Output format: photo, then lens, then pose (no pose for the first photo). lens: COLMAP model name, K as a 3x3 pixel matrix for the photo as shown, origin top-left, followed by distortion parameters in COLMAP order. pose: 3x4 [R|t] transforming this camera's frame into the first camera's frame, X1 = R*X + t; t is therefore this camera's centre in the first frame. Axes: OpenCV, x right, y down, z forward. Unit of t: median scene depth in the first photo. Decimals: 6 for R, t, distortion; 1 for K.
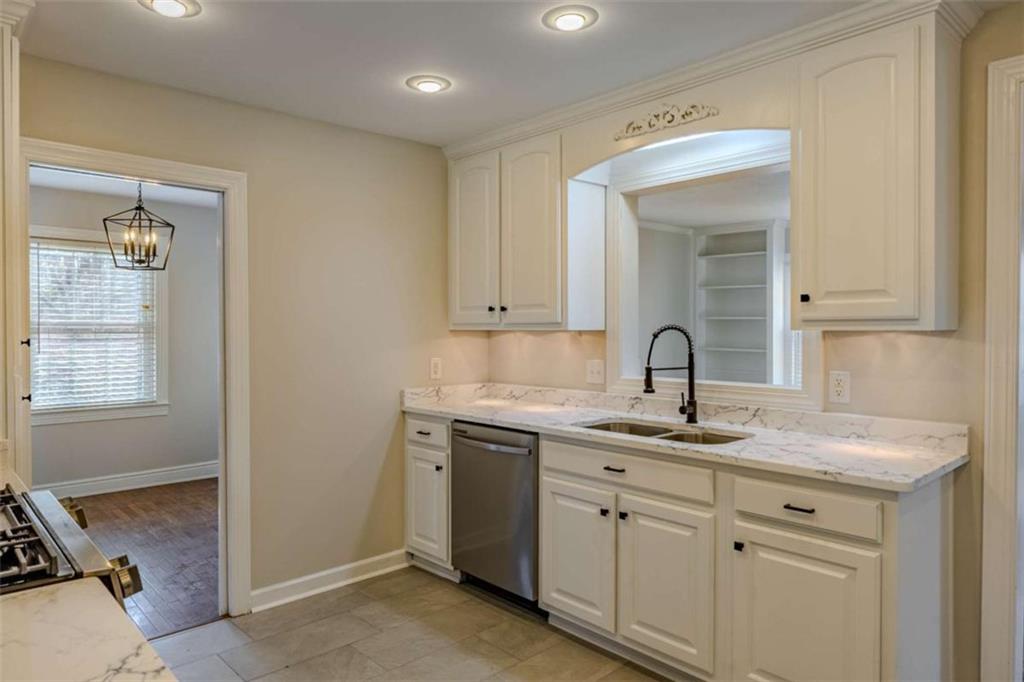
lens RADIAL K [[639.5, 0, 512.0], [0, 639.5, 341.0], [0, 0, 1]] dist [0.000701, 0.000799]
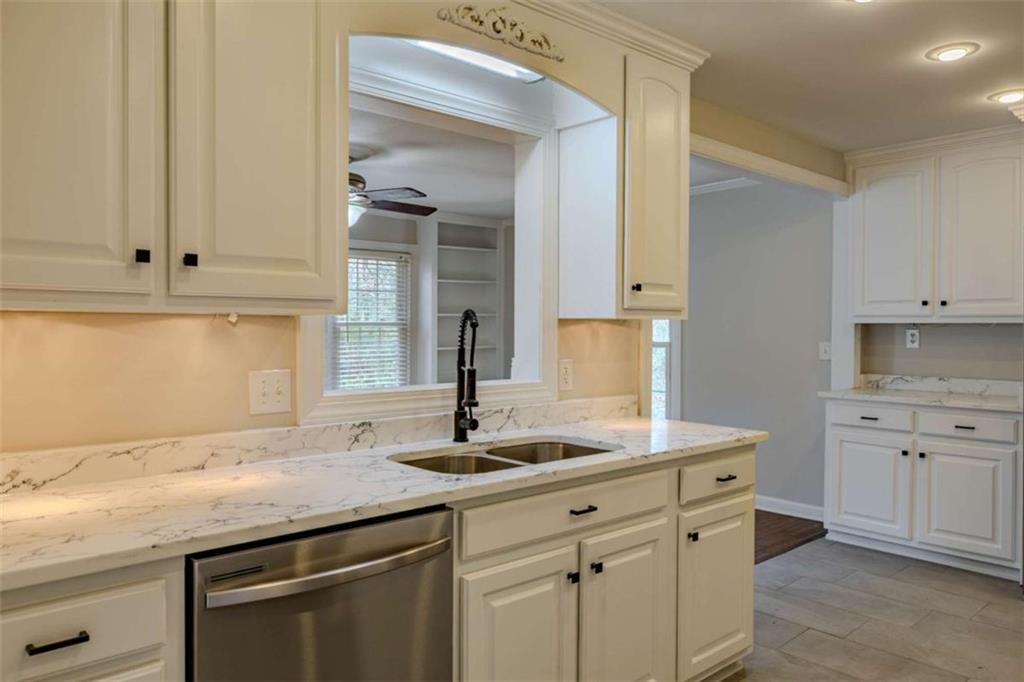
lens RADIAL K [[715.9, 0, 512.0], [0, 715.9, 341.0], [0, 0, 1]] dist [-0.001328, 0.000195]
pose [[0.039059, -0.017832, 0.999078, -0.583450], [0.015588, 0.999730, 0.017234, -0.003133], [-0.999115, 0.014900, 0.039327, 0.955499]]
